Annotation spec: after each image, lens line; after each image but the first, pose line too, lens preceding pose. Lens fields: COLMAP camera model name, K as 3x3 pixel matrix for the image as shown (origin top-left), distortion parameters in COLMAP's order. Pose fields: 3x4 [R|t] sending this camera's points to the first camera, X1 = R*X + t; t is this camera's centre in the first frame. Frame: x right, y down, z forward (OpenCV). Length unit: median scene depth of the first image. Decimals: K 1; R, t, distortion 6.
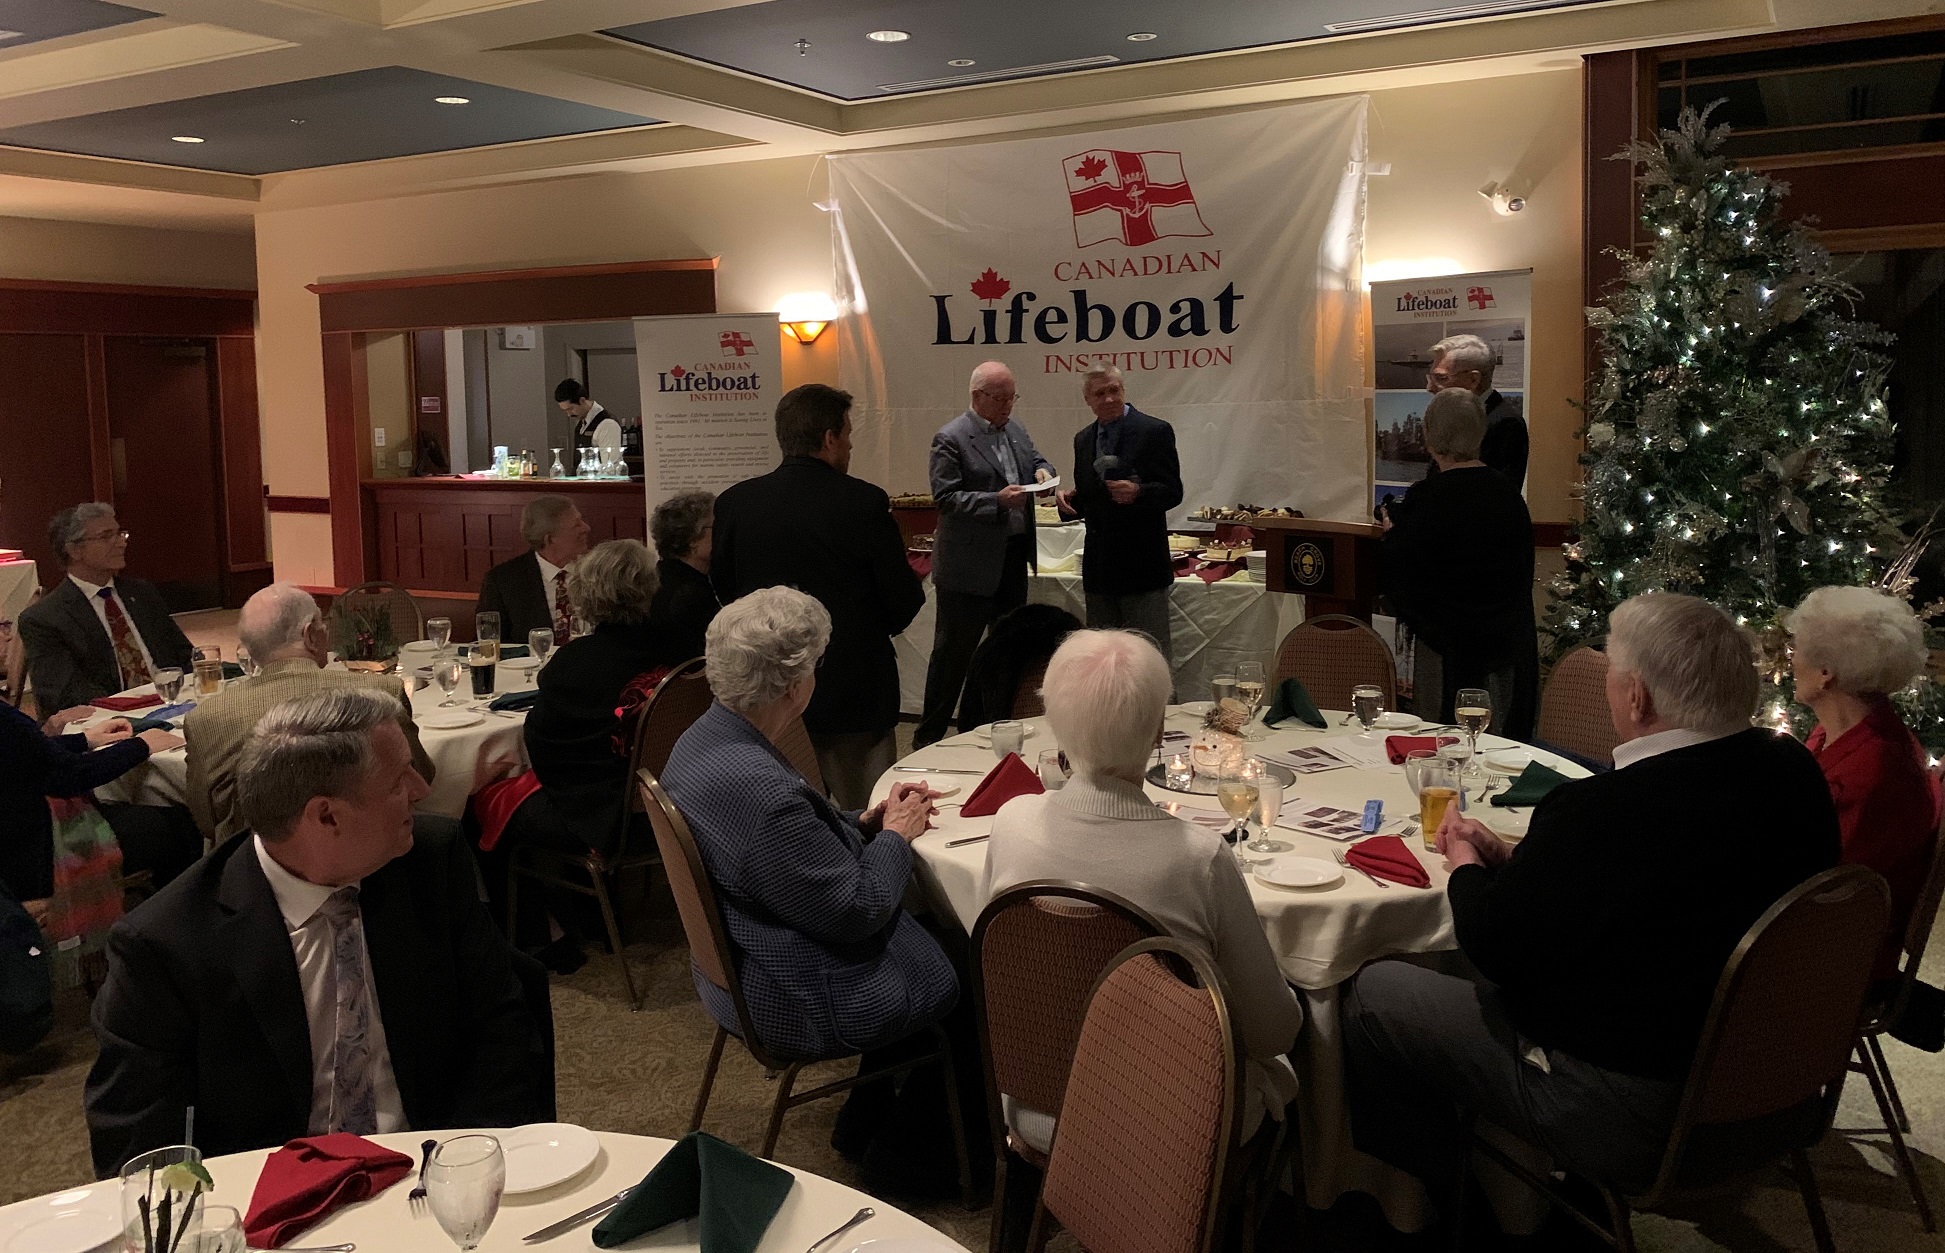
lens RADIAL K [[1497.7, 0, 1024.5], [0, 1497.7, 507.6], [0, 0, 1]] dist [0.107885, -0.246249]
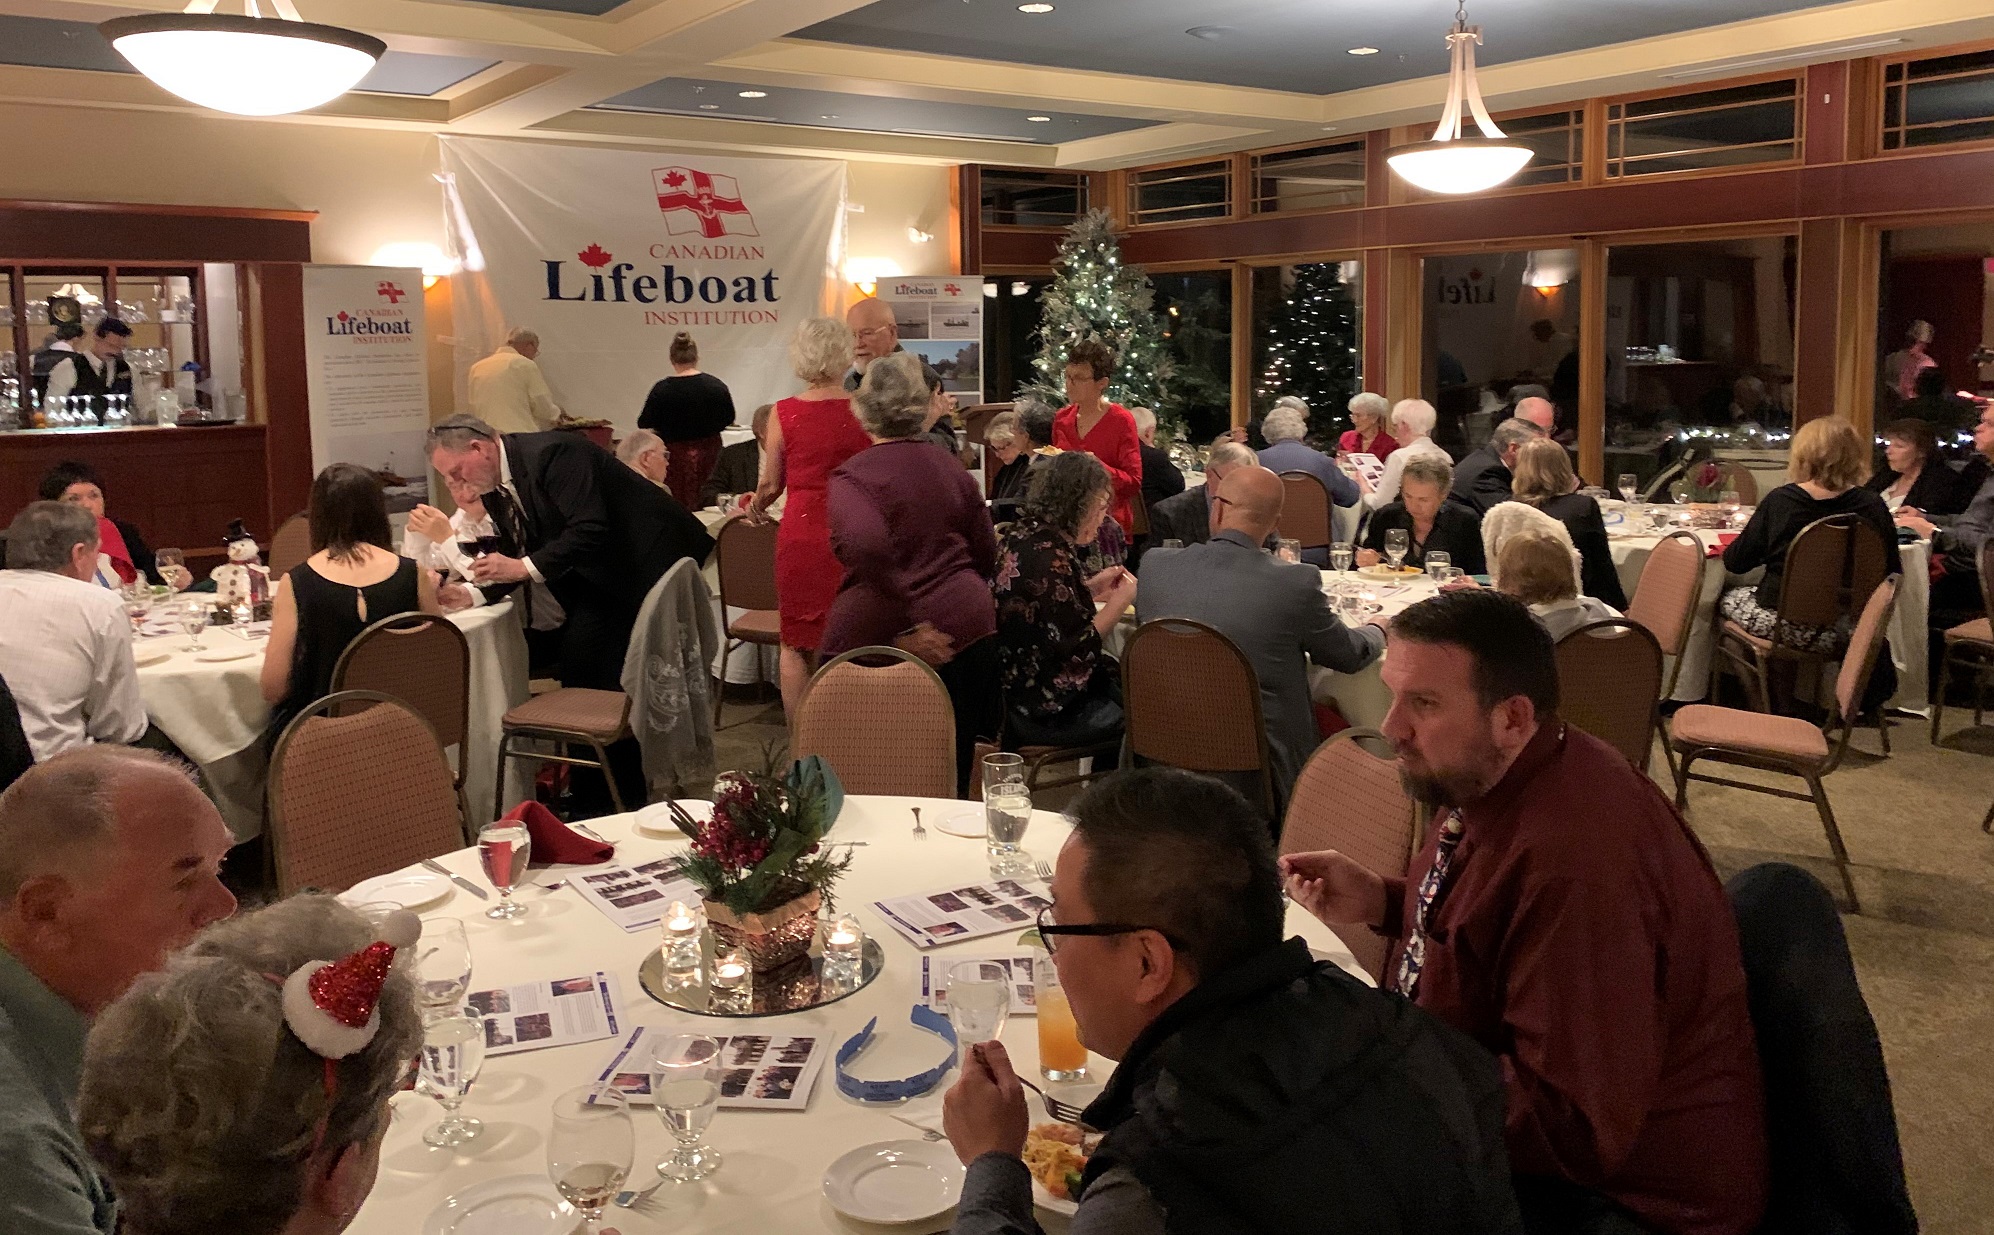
lens RADIAL K [[1486.2, 0, 1003.1], [0, 1486.2, 492.0], [0, 0, 1]] dist [0.033810, -0.058030]
pose [[0.450118, -0.076145, 0.889717, -1.060865], [0.071823, 0.996217, 0.048924, 0.018429], [-0.890076, 0.041880, 0.453884, 0.108398]]
